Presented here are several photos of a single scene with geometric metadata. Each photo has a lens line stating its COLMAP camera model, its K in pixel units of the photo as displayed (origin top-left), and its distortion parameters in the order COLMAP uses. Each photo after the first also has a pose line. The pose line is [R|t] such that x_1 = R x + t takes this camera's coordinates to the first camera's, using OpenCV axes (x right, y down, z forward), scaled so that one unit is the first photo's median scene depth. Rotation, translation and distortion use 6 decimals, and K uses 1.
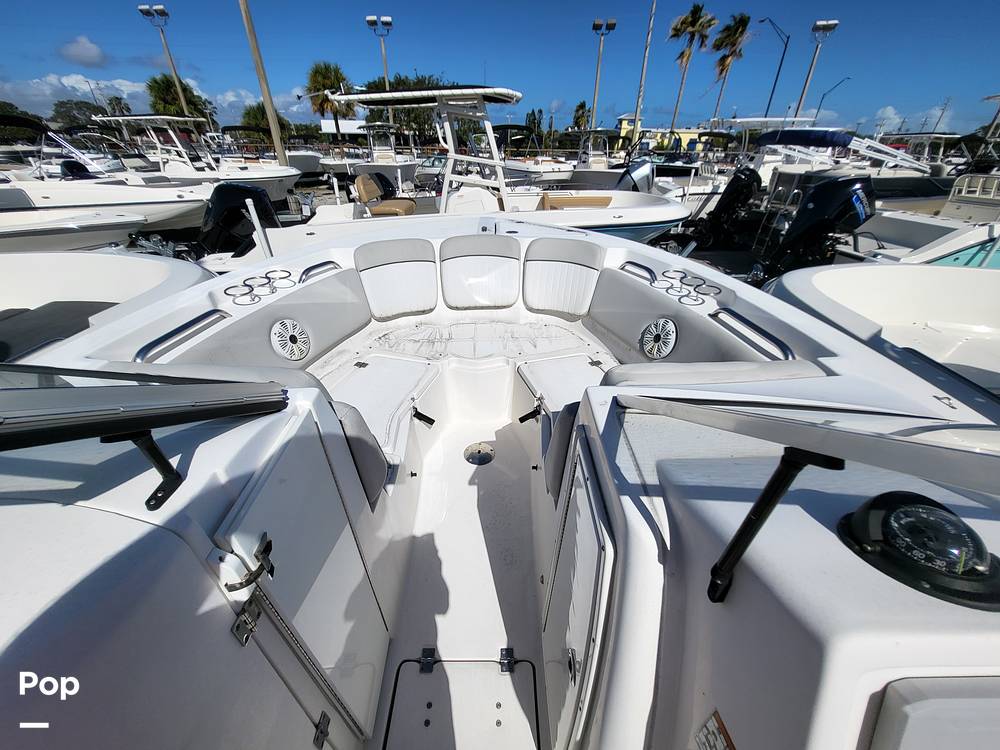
lens RADIAL K [[392.3, 0, 500.8], [0, 392.3, 371.5], [0, 0, 1]] dist [0.000881, -0.000273]
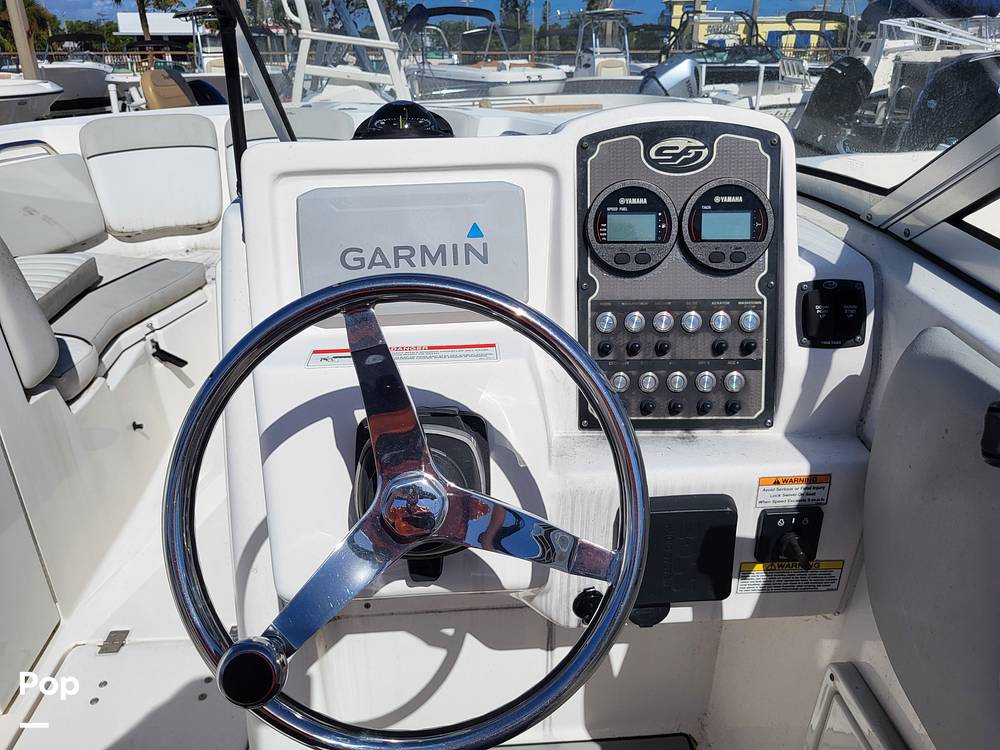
lens RADIAL K [[776.7, 0, 496.1], [0, 776.7, 360.0], [0, 0, 1]] dist [0.014566, 0.004329]
pose [[0.998773, -0.035258, 0.034770, 0.092397], [0.039961, 0.988558, -0.145454, 0.104714], [-0.029243, 0.146665, 0.988754, -0.083459]]
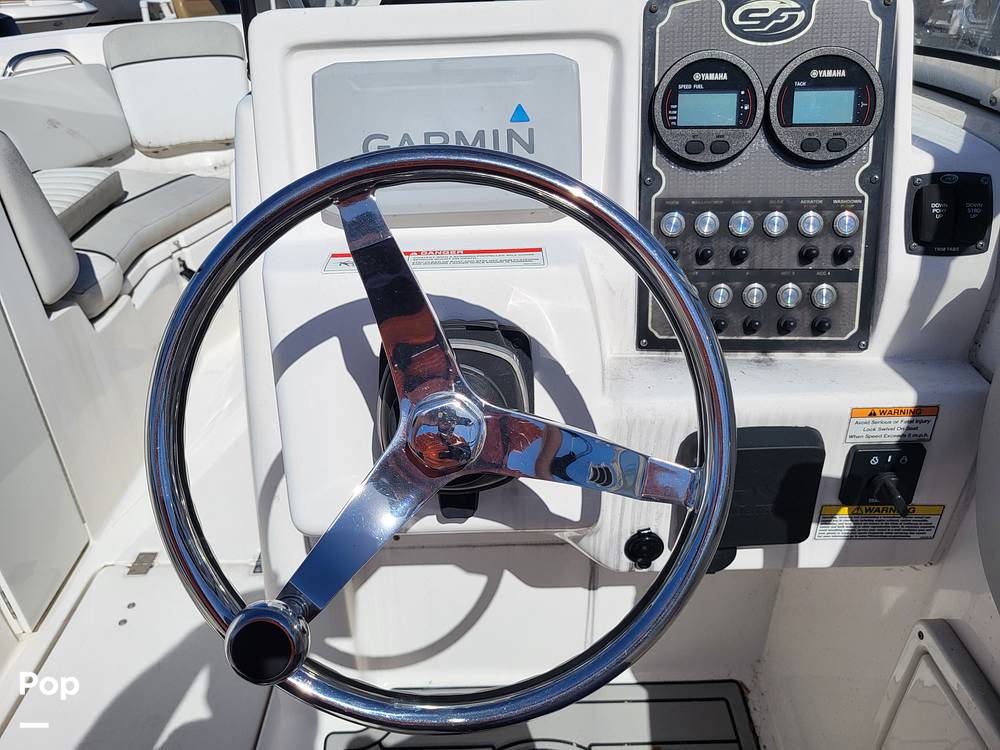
lens RADIAL K [[782.7, 0, 483.7], [0, 782.7, 357.2], [0, 0, 1]] dist [0.004374, 0.001202]
pose [[0.999302, -0.023798, -0.028809, 0.091264], [0.021988, 0.997859, -0.061589, 0.105542], [0.030213, 0.060912, 0.997686, -0.064210]]
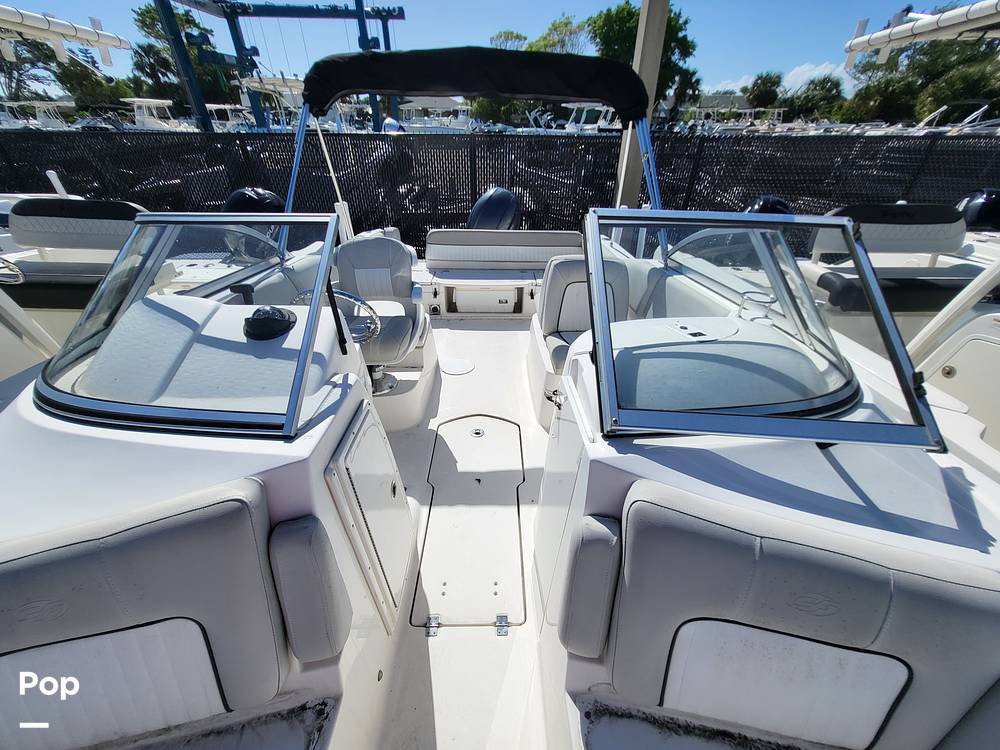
lens RADIAL K [[392.3, 0, 500.8], [0, 392.3, 371.5], [0, 0, 1]] dist [0.000881, -0.000273]
pose [[-0.999831, -0.011461, -0.014379, -0.034358], [-0.018014, 0.453747, 0.890948, -0.134817], [-0.003687, 0.891057, -0.453877, 0.186964]]
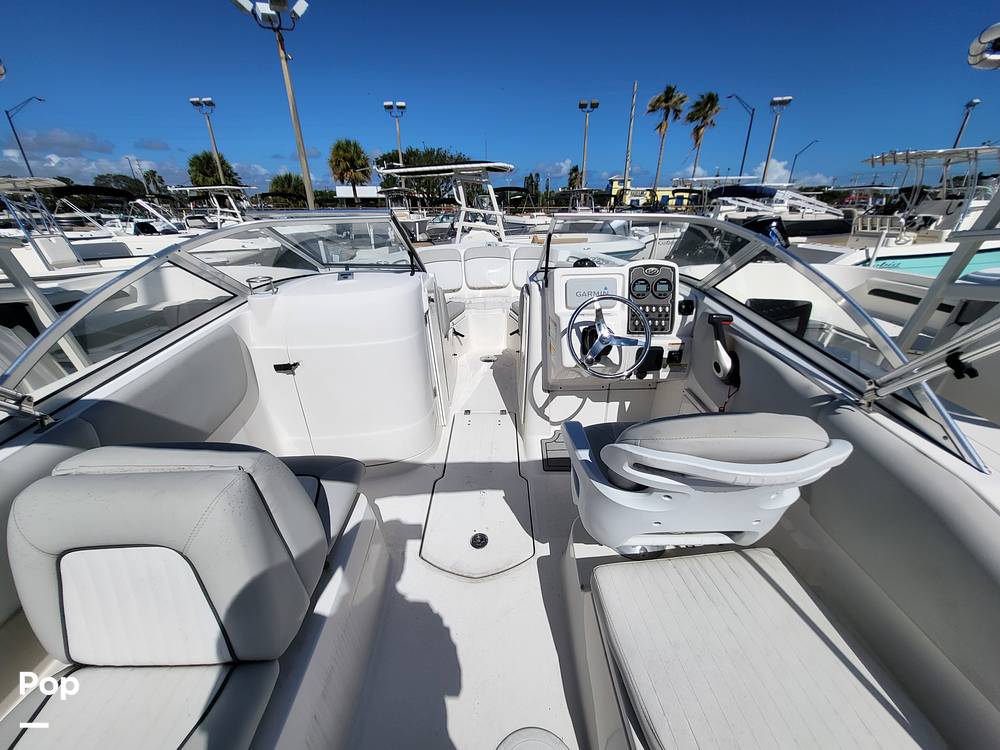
lens RADIAL K [[392.0, 0, 501.2], [0, 392.0, 372.5], [0, 0, 1]] dist [-0.000363, 0.000552]
pose [[0.999829, -0.016736, -0.007857, 0.005800], [0.015679, 0.992726, -0.119367, 0.169312], [0.009798, 0.119224, 0.992819, -0.266799]]
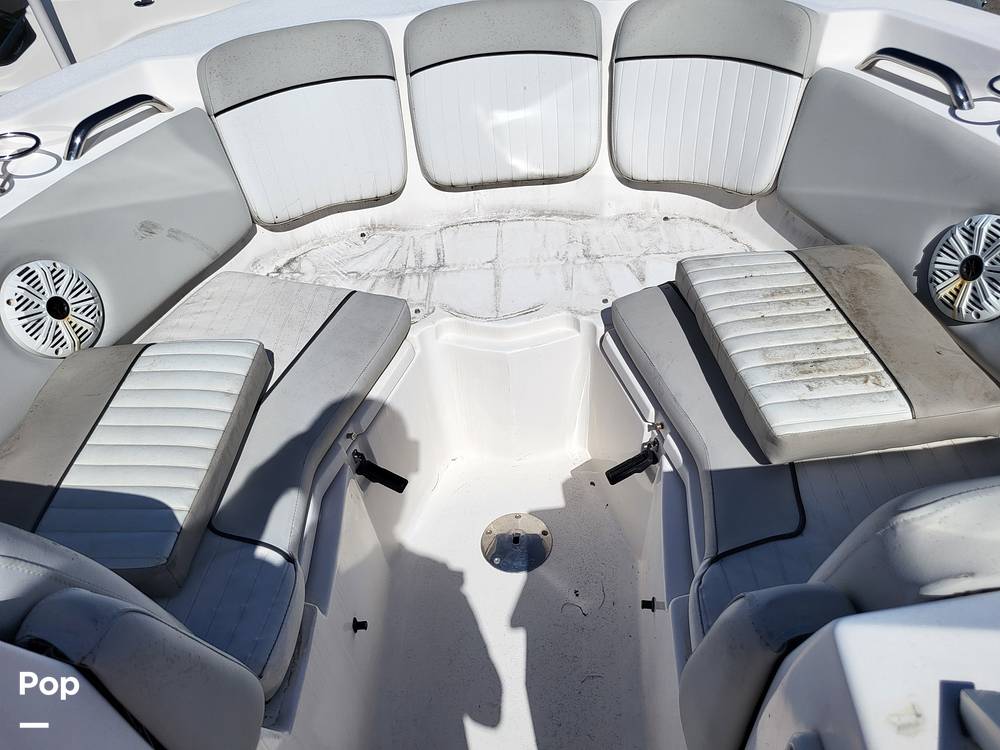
lens RADIAL K [[749.8, 0, 506.0], [0, 749.8, 373.8], [0, 0, 1]] dist [0.006182, 0.001379]
pose [[0.995942, -0.028075, -0.085505, 0.003445], [0.041028, 0.987260, 0.153732, -0.035449], [0.080100, -0.156617, 0.984406, 0.073692]]
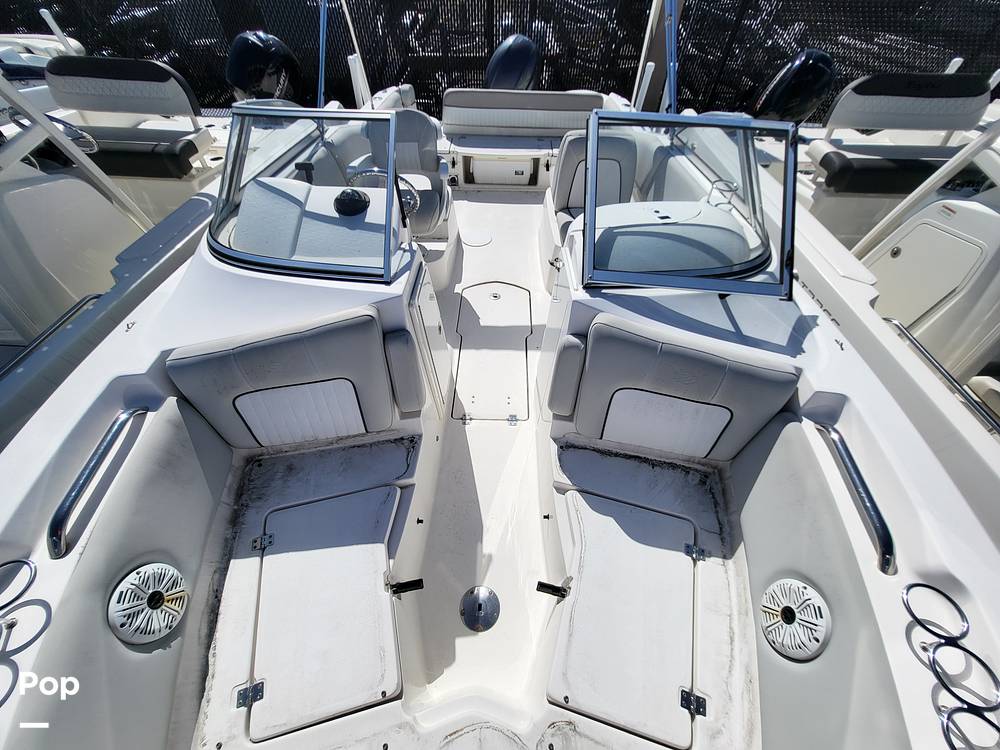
lens RADIAL K [[393.0, 0, 501.0], [0, 393.0, 371.8], [0, 0, 1]] dist [0.000908, -0.000027]
pose [[-0.999372, -0.035324, 0.002658, -0.028734], [-0.002944, 0.157586, 0.987501, -0.218704], [-0.035301, 0.986873, -0.157591, 0.231289]]
